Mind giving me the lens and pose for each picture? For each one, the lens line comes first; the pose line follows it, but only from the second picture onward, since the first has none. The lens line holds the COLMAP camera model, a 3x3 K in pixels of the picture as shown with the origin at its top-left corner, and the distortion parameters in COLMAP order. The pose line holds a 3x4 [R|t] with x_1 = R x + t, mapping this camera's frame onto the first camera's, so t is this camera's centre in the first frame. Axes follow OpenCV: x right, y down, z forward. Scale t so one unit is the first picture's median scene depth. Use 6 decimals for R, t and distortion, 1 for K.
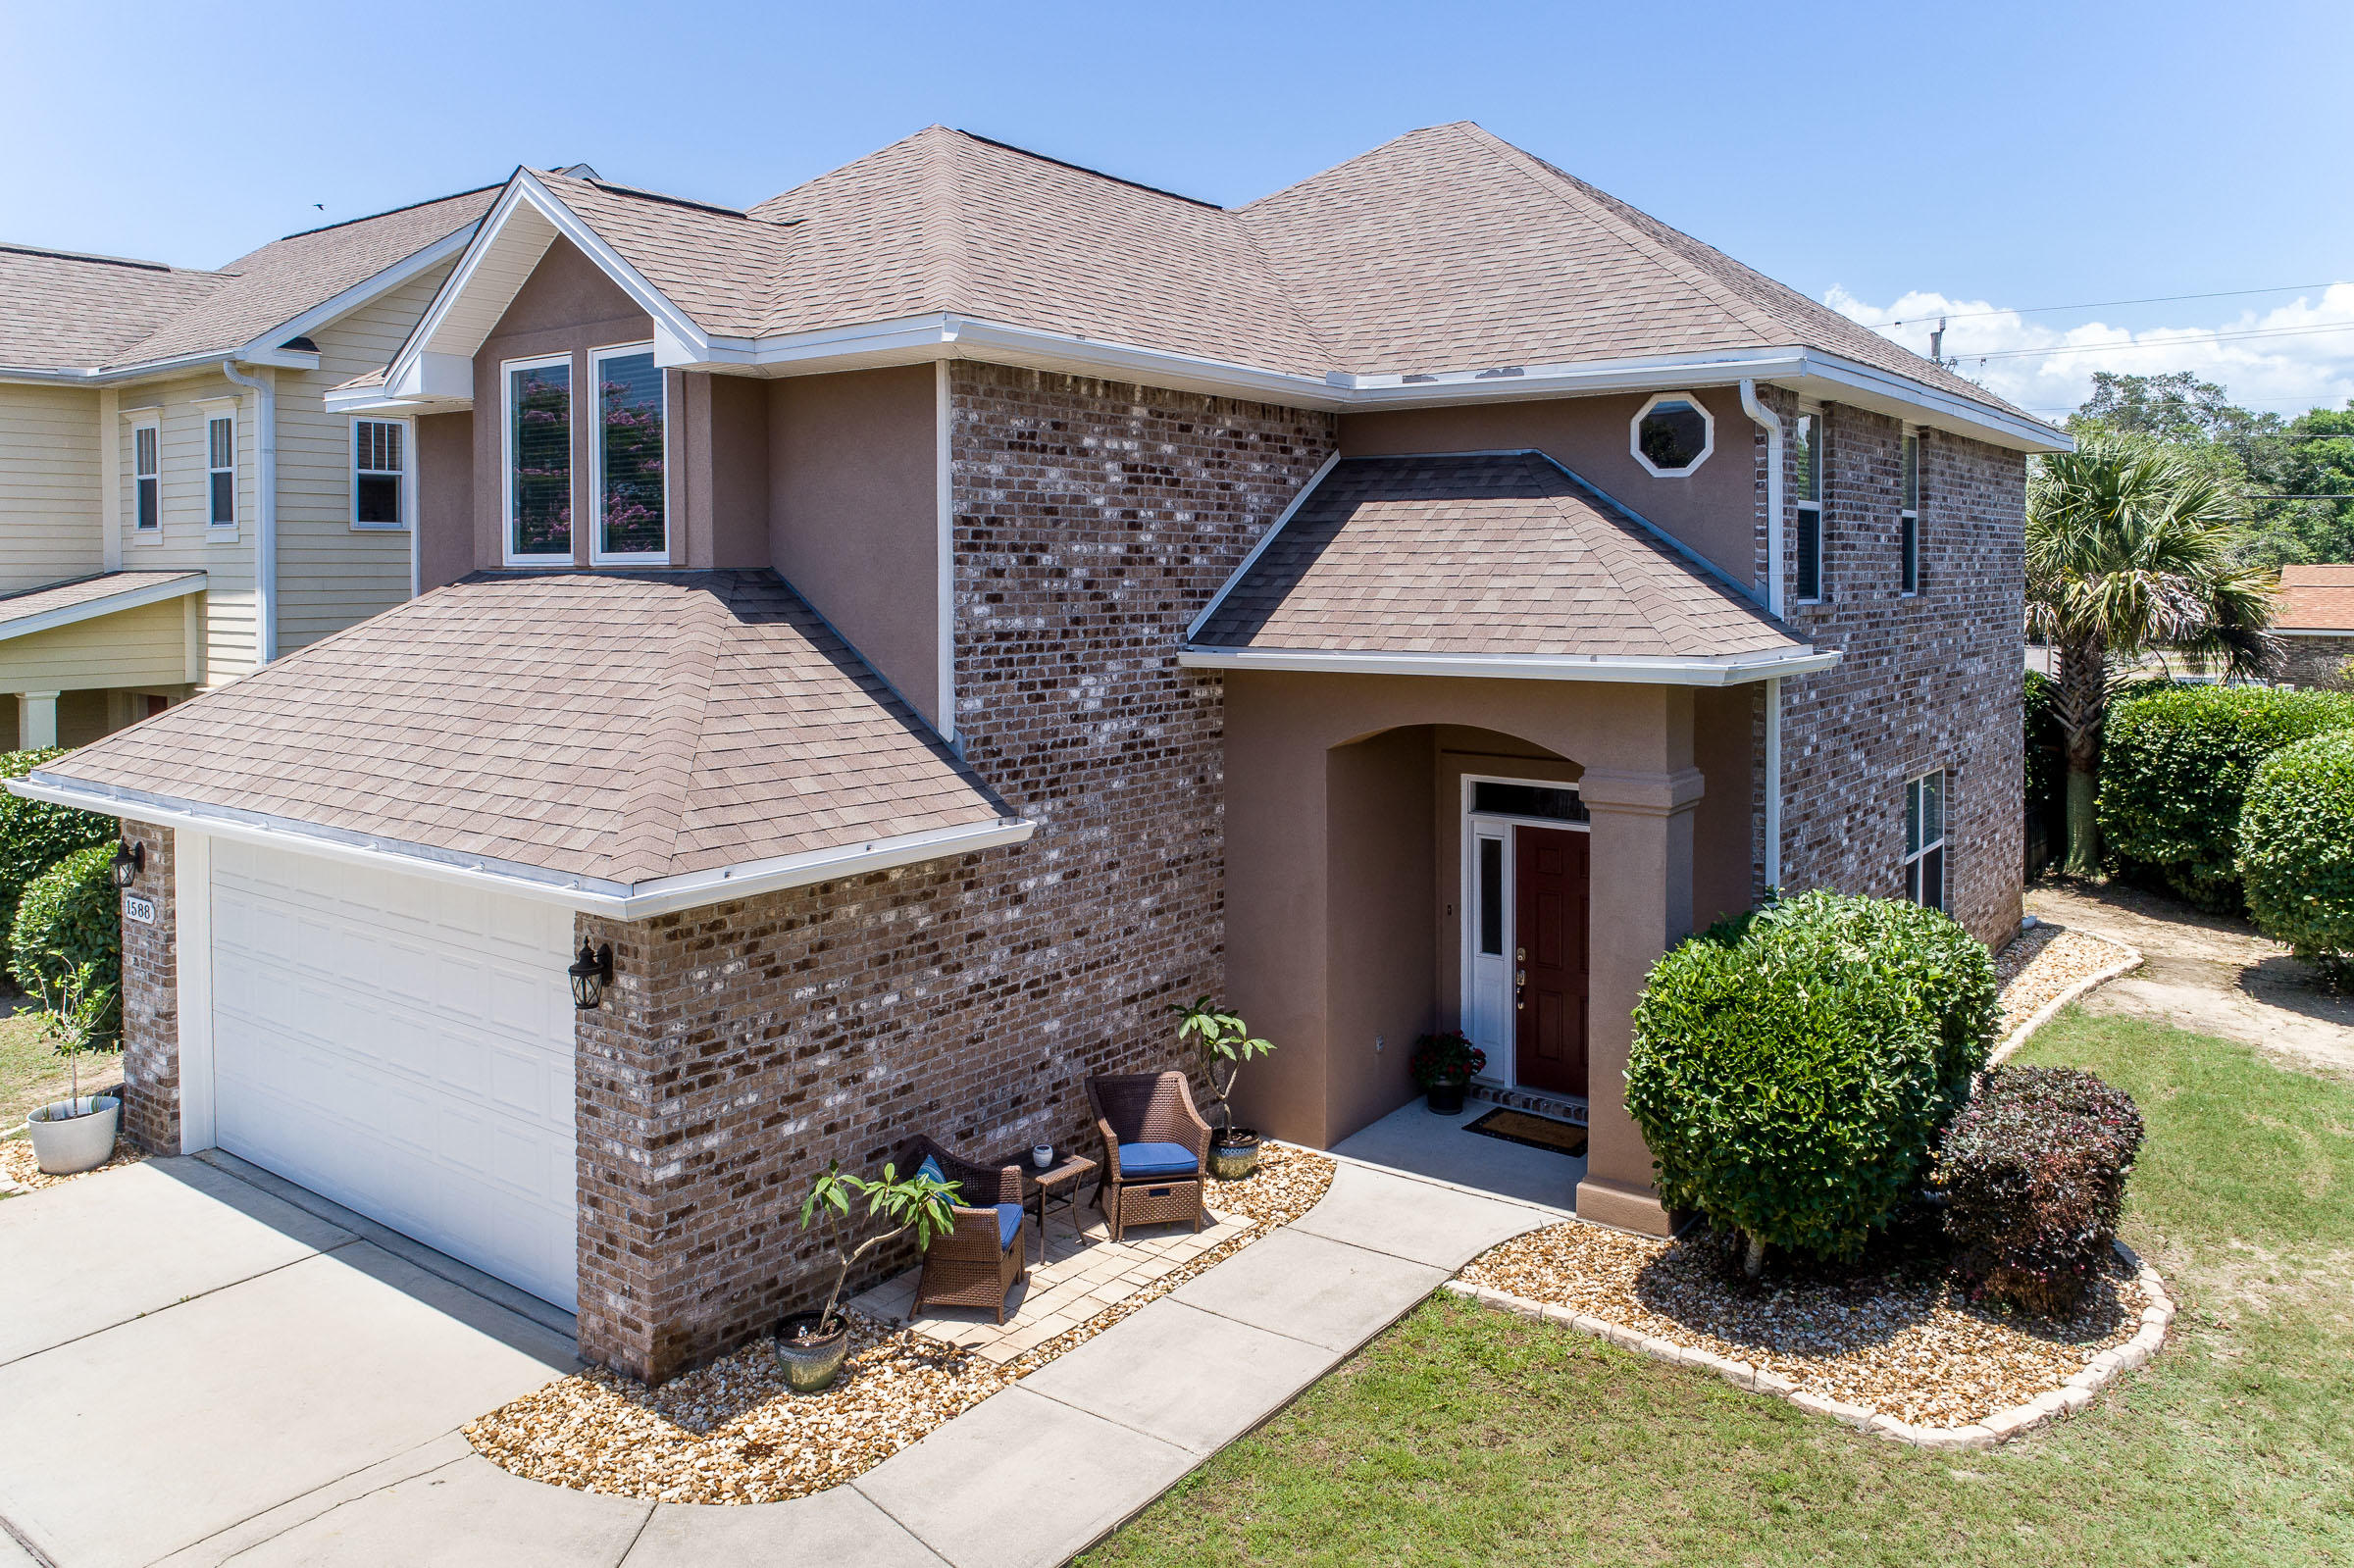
lens RADIAL K [[1660.8, 0, 1181.7], [0, 1660.8, 580.3], [0, 0, 1]] dist [-0.000304, 0.003100]
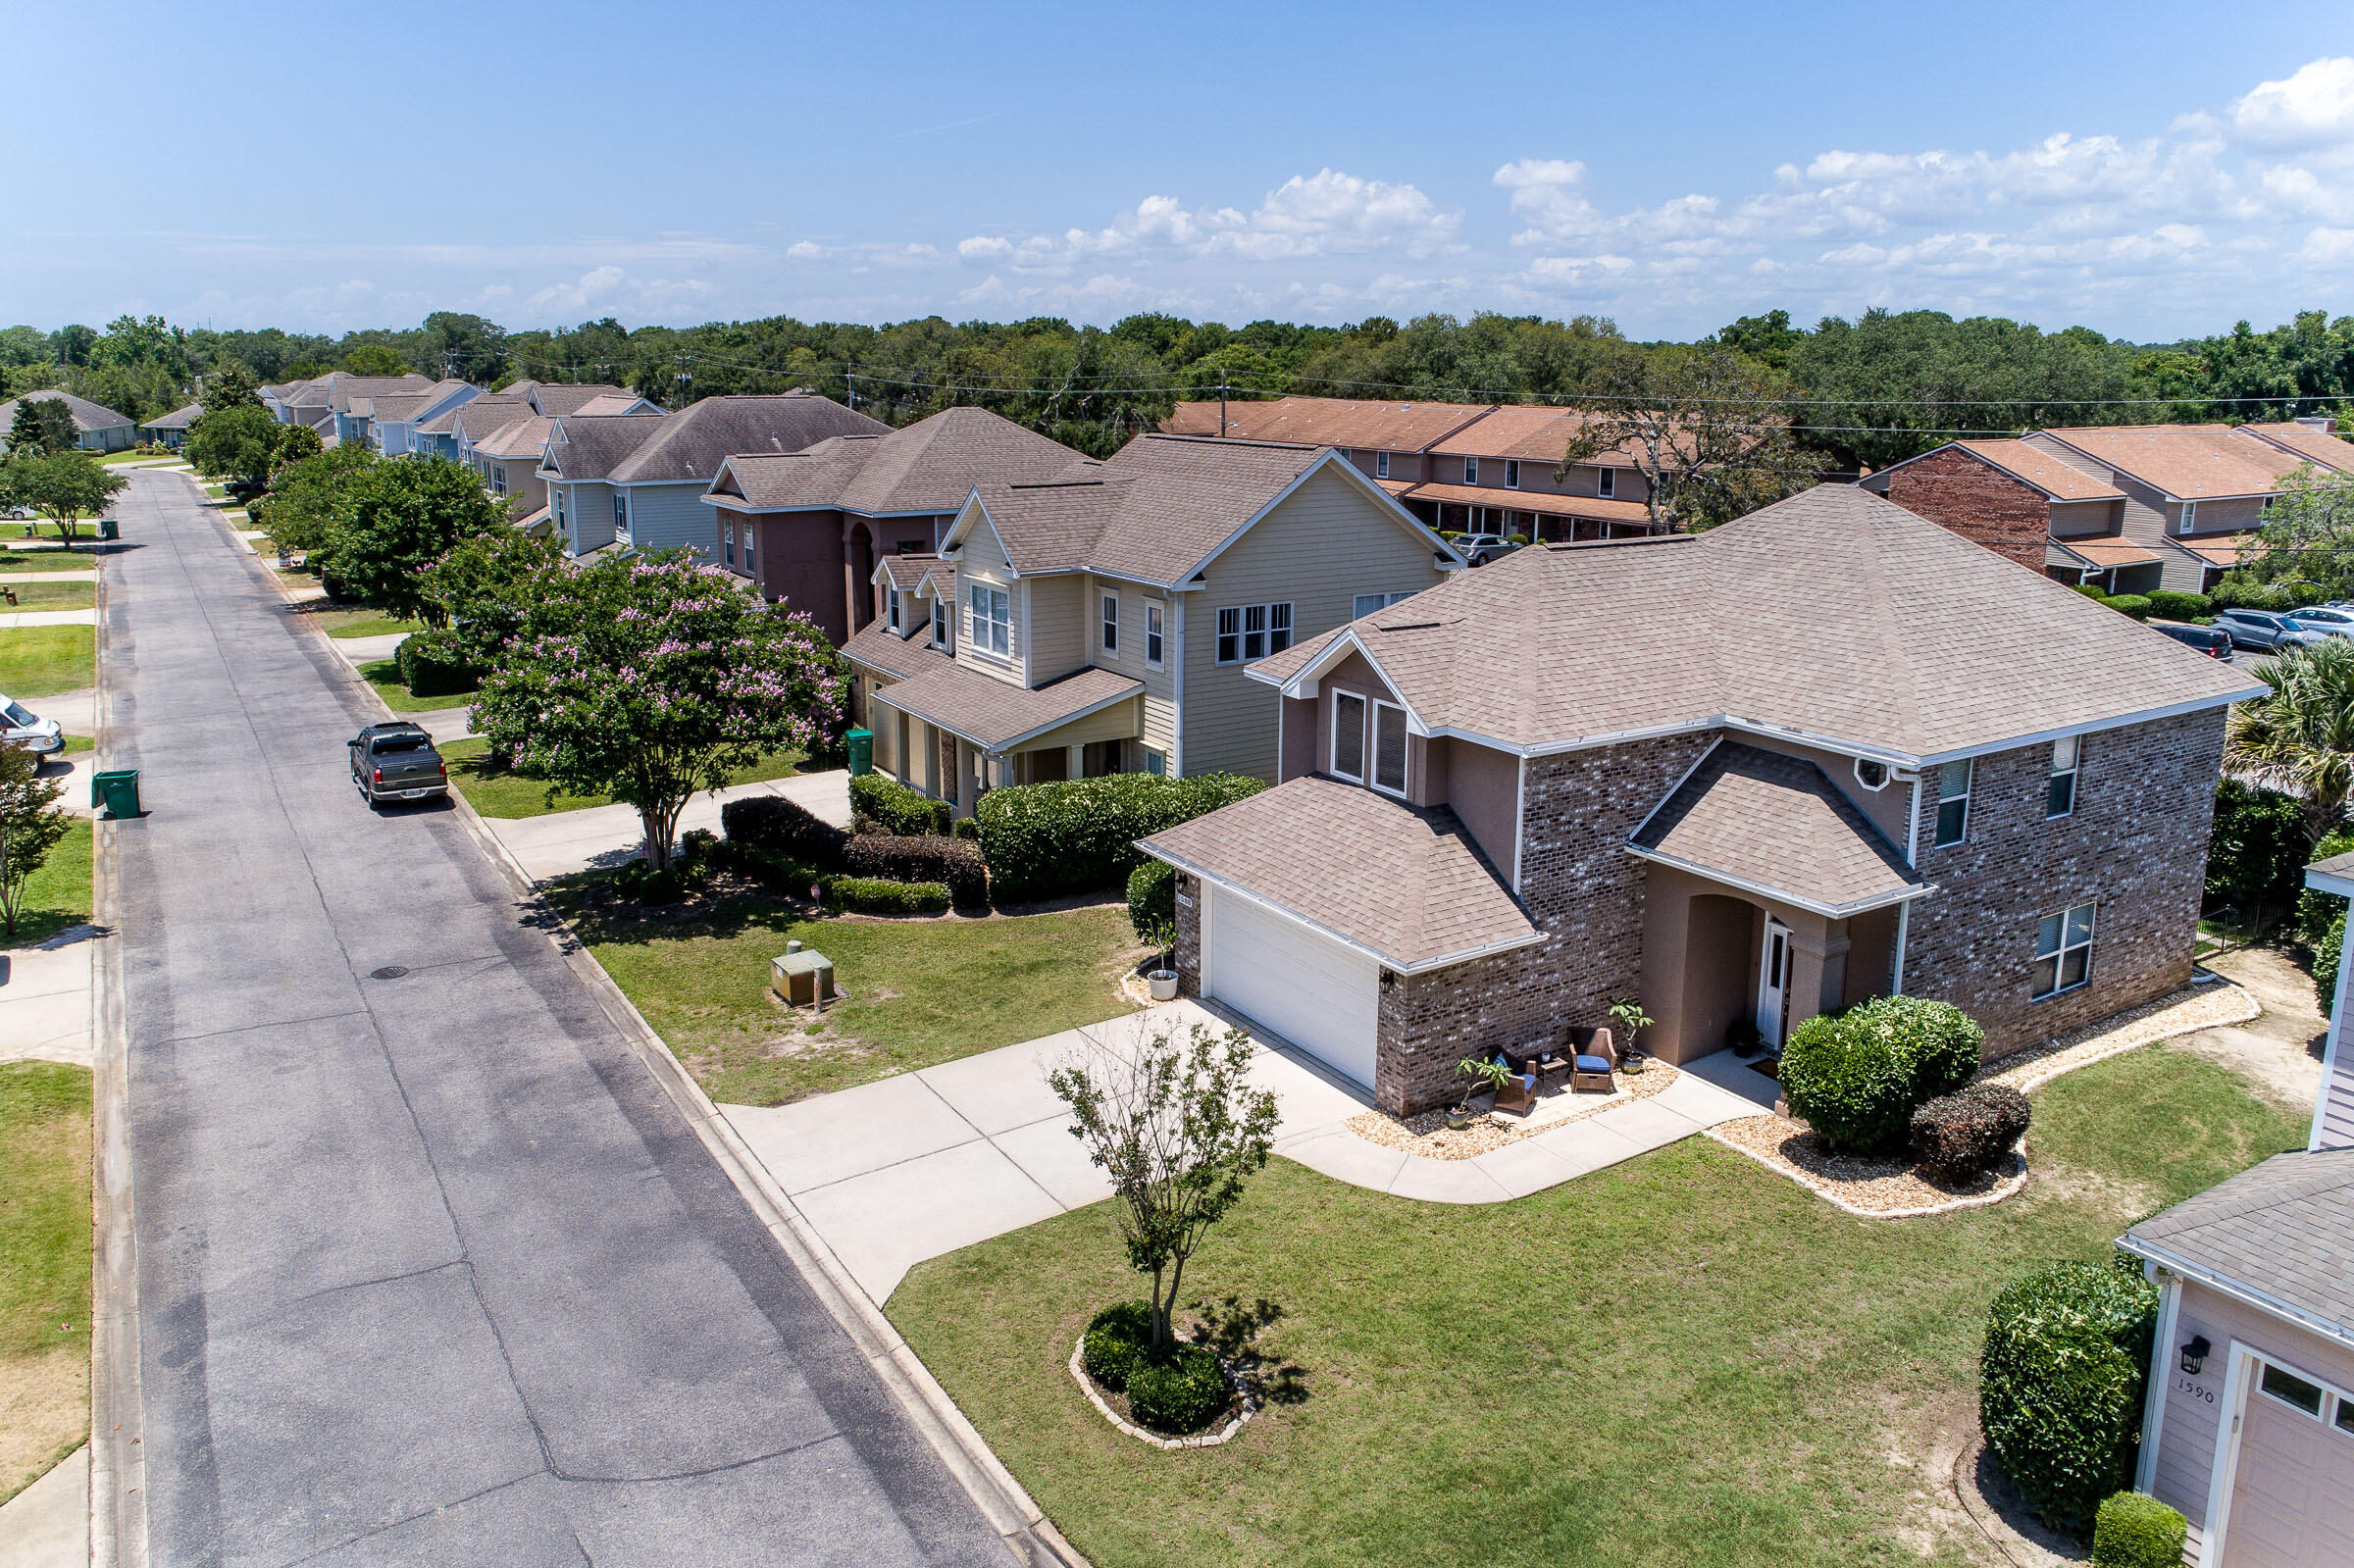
lens RADIAL K [[1648.7, 0, 1232.4], [0, 1648.7, 683.9], [0, 0, 1]] dist [0.000341, 0.004280]
pose [[0.946303, 0.080512, -0.313095, 0.177056], [-0.022347, 0.982466, 0.185099, -0.573637], [0.322508, -0.168163, 0.931510, -1.202744]]
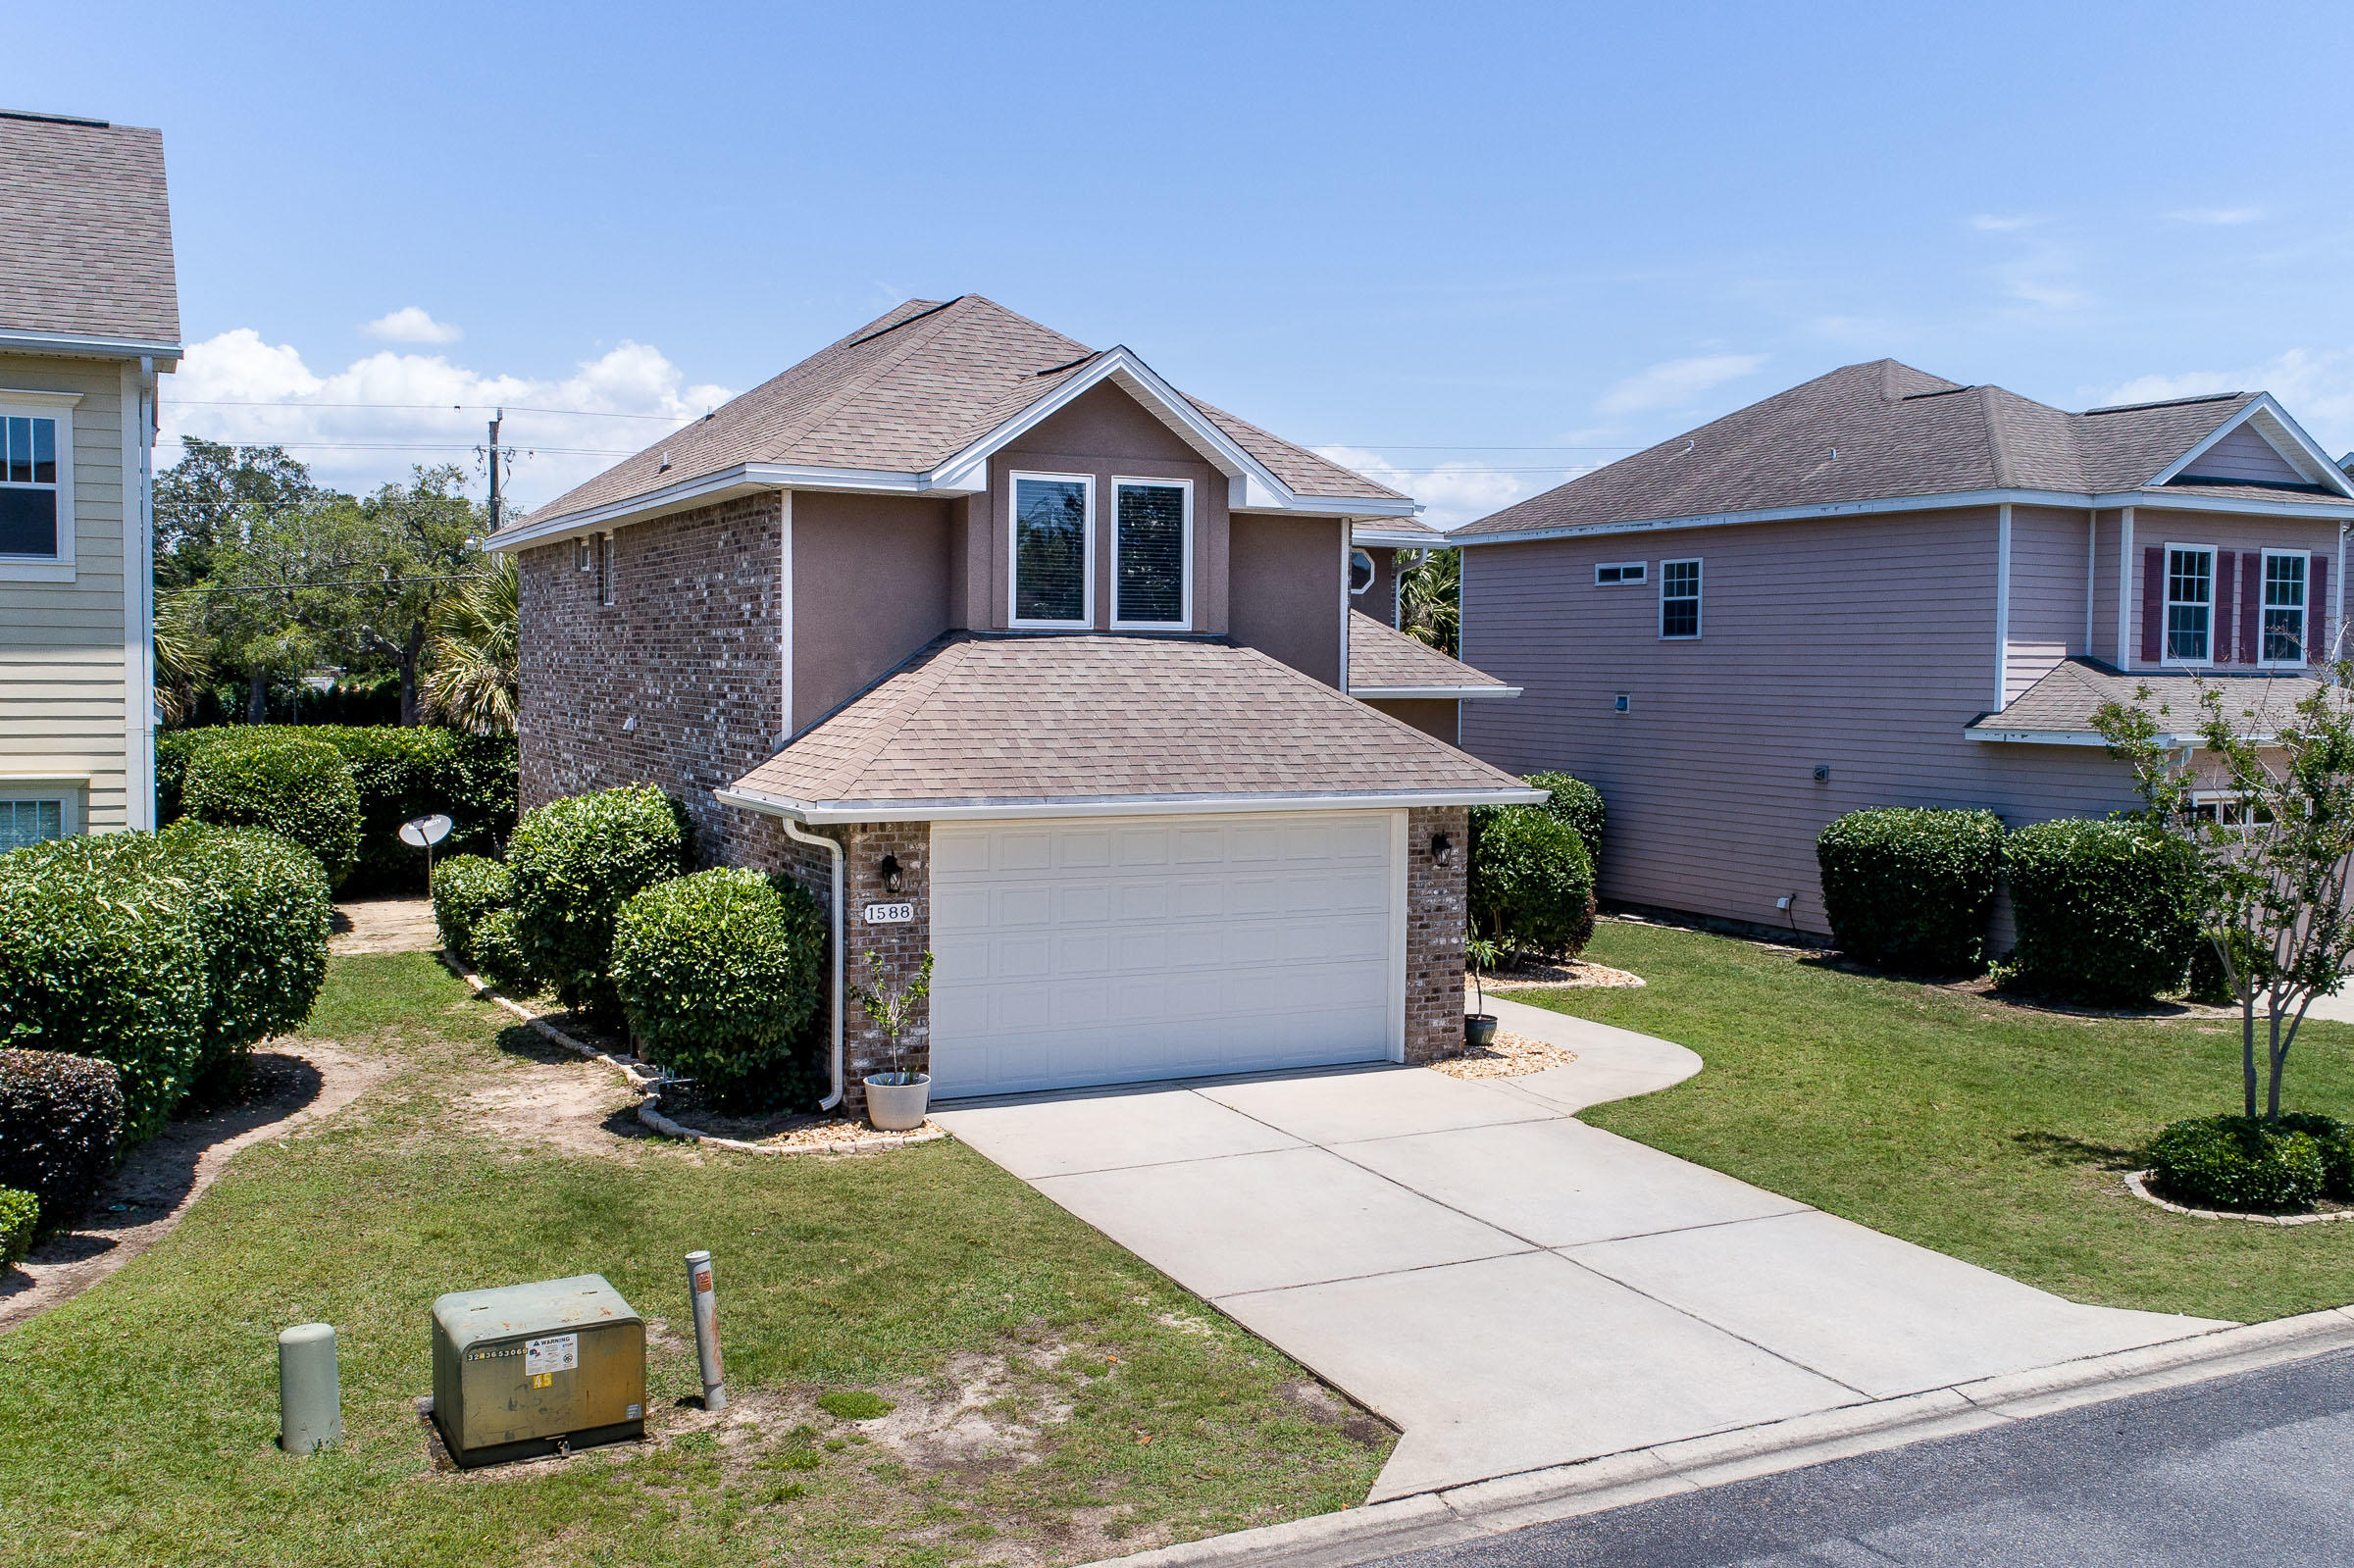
lens RADIAL K [[2026.5, 0, 1210.4], [0, 2026.5, 733.4], [0, 0, 1]] dist [-0.000432, 0.009779]
pose [[0.431120, -0.023774, 0.901981, -1.840650], [-0.003609, 0.999599, 0.028072, 0.030033], [-0.902287, -0.015358, 0.430862, 0.178167]]
